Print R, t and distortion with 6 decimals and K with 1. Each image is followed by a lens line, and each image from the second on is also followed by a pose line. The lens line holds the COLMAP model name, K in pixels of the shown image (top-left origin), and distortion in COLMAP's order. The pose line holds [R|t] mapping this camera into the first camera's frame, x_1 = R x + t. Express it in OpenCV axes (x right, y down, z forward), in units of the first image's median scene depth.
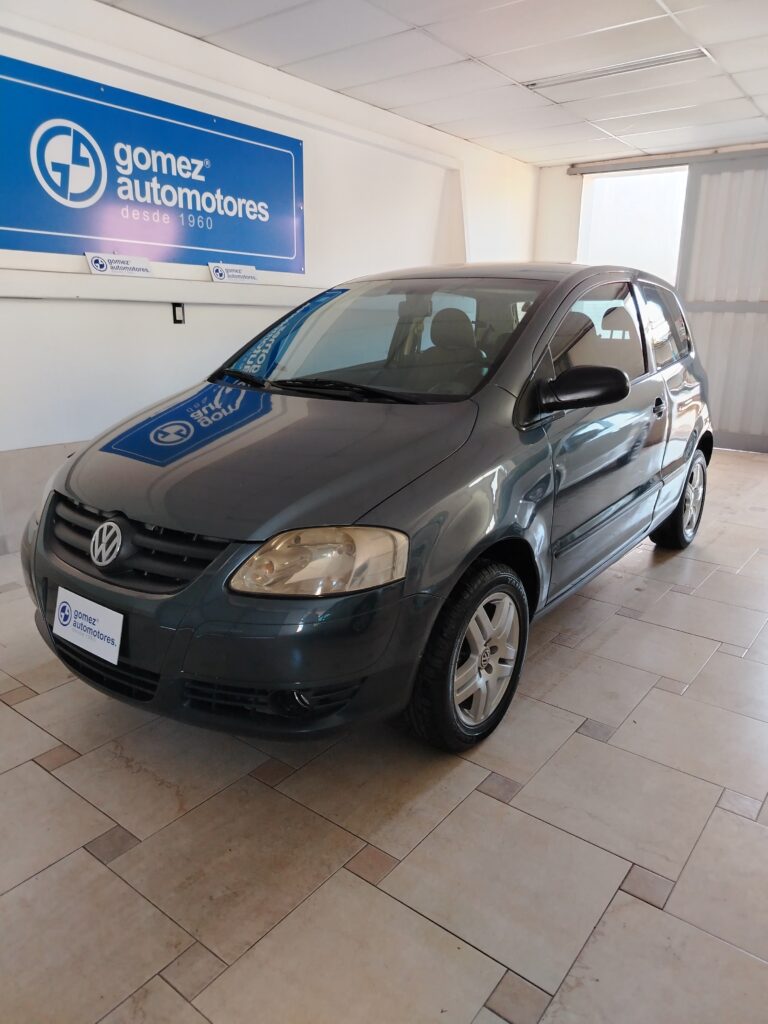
lens RADIAL K [[717.1, 0, 384.5], [0, 717.1, 500.5], [0, 0, 1]] dist [0.012328, -0.012225]
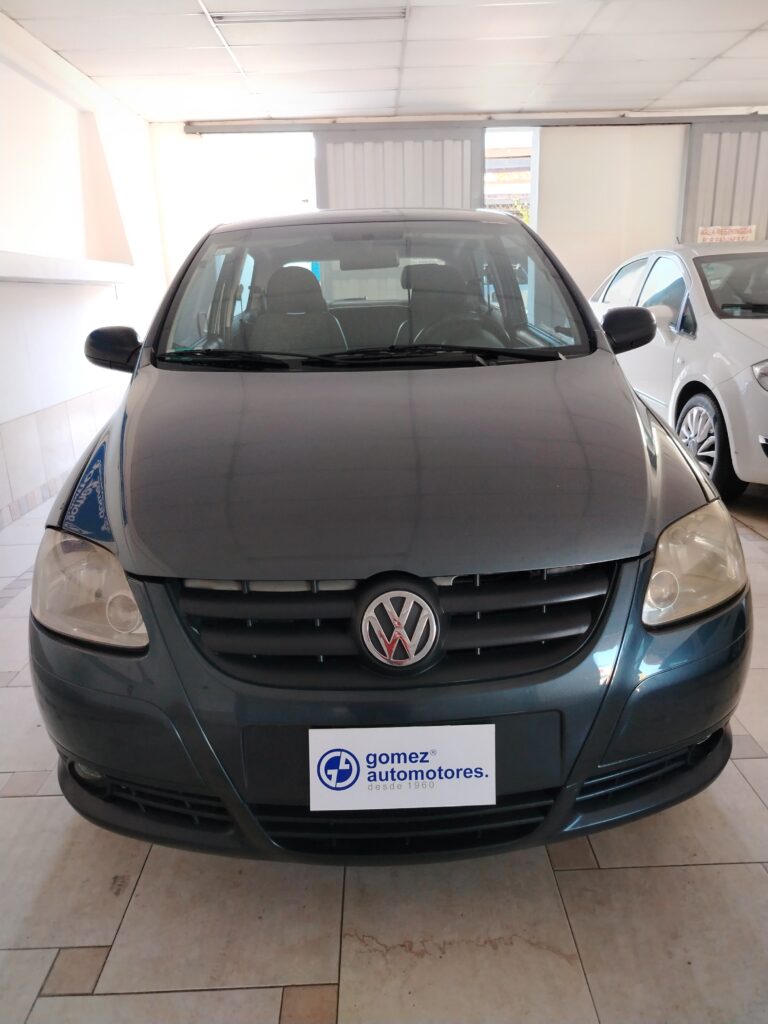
lens RADIAL K [[717.1, 0, 376.6], [0, 717.1, 496.8], [0, 0, 1]] dist [0.012328, -0.012225]
pose [[0.782359, -0.207935, 0.587092, -0.333298], [0.196123, 0.976919, 0.084650, -0.046712], [-0.591143, 0.048915, 0.805082, 0.235200]]
